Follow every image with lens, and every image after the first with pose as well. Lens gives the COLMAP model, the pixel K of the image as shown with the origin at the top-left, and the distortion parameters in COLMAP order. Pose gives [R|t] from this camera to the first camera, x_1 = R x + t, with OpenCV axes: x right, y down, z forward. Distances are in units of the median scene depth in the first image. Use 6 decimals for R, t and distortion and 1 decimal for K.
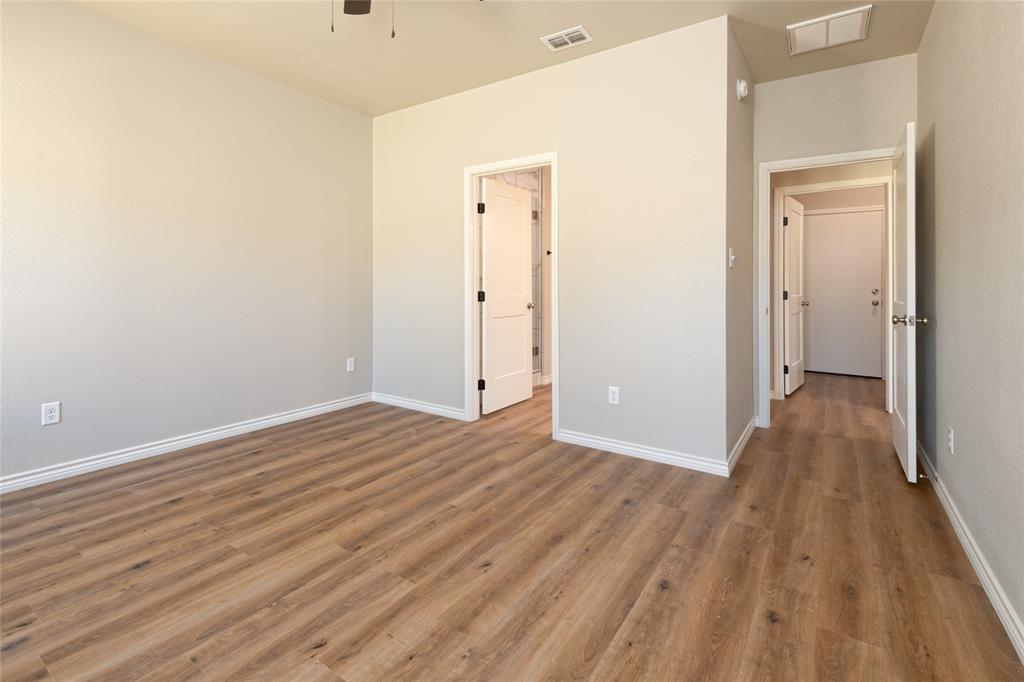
lens RADIAL K [[465.6, 0, 512.7], [0, 465.6, 330.8], [0, 0, 1]] dist [0.009099, -0.000646]
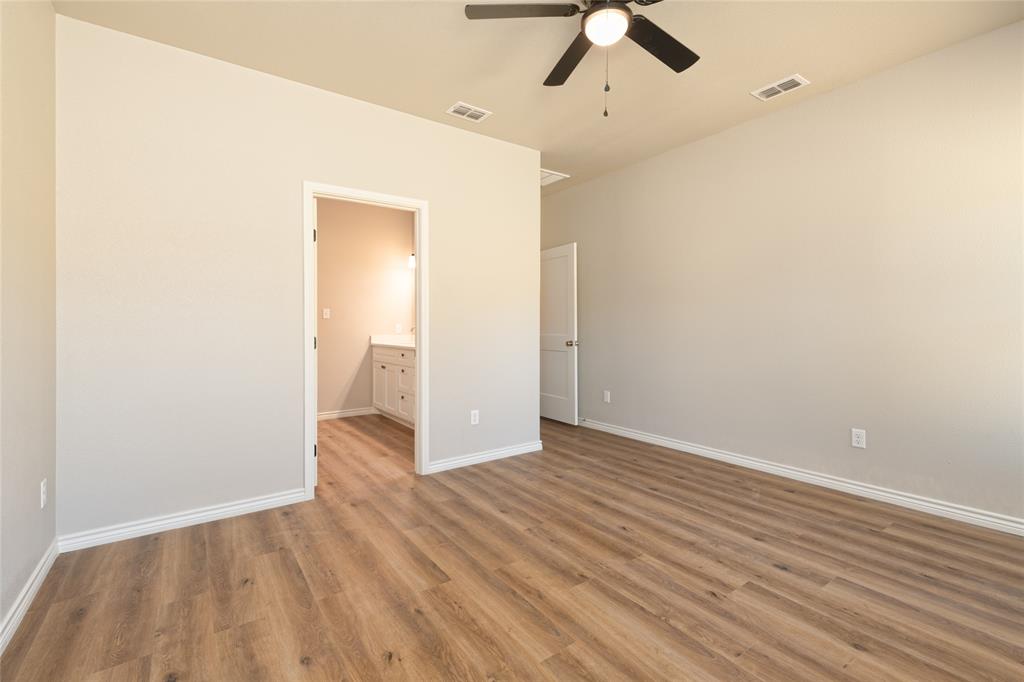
lens RADIAL K [[454.0, 0, 512.2], [0, 454.0, 313.3], [0, 0, 1]] dist [0.011781, -0.000985]
pose [[0.353047, 0.015825, 0.935472, -1.363425], [0.103110, 0.993108, -0.055714, -0.079805], [-0.929907, 0.116127, 0.348982, 0.729008]]
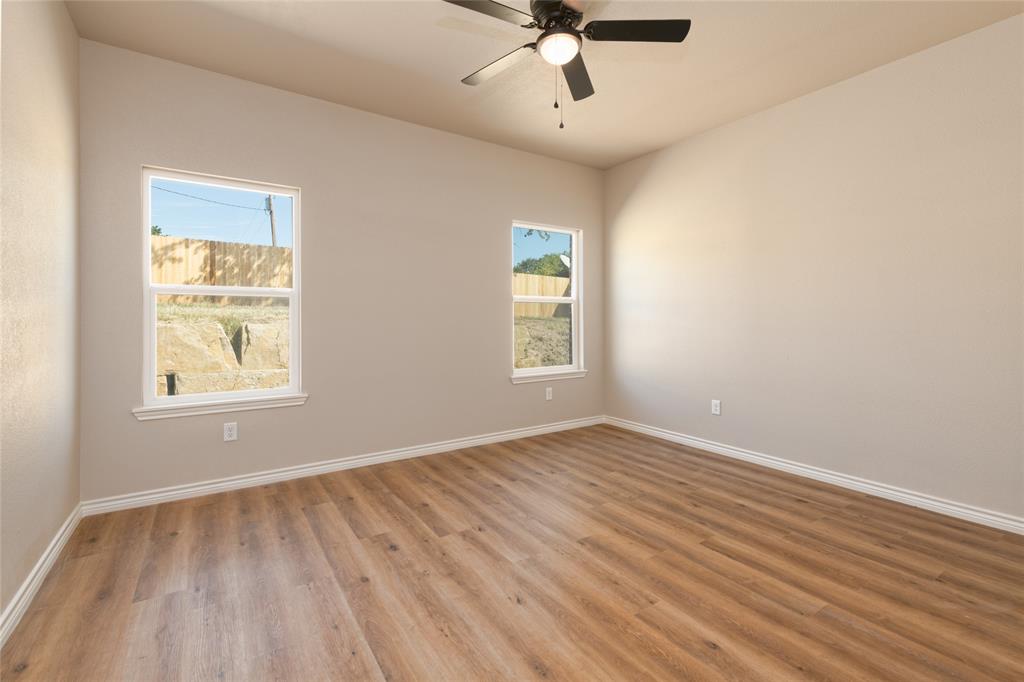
lens RADIAL K [[465.6, 0, 512.7], [0, 465.6, 330.8], [0, 0, 1]] dist [0.009099, -0.000646]
pose [[-0.387265, 0.019650, -0.921759, 0.806739], [-0.093774, 0.993749, 0.060583, -0.118051], [0.917187, 0.109898, -0.383002, 1.240937]]
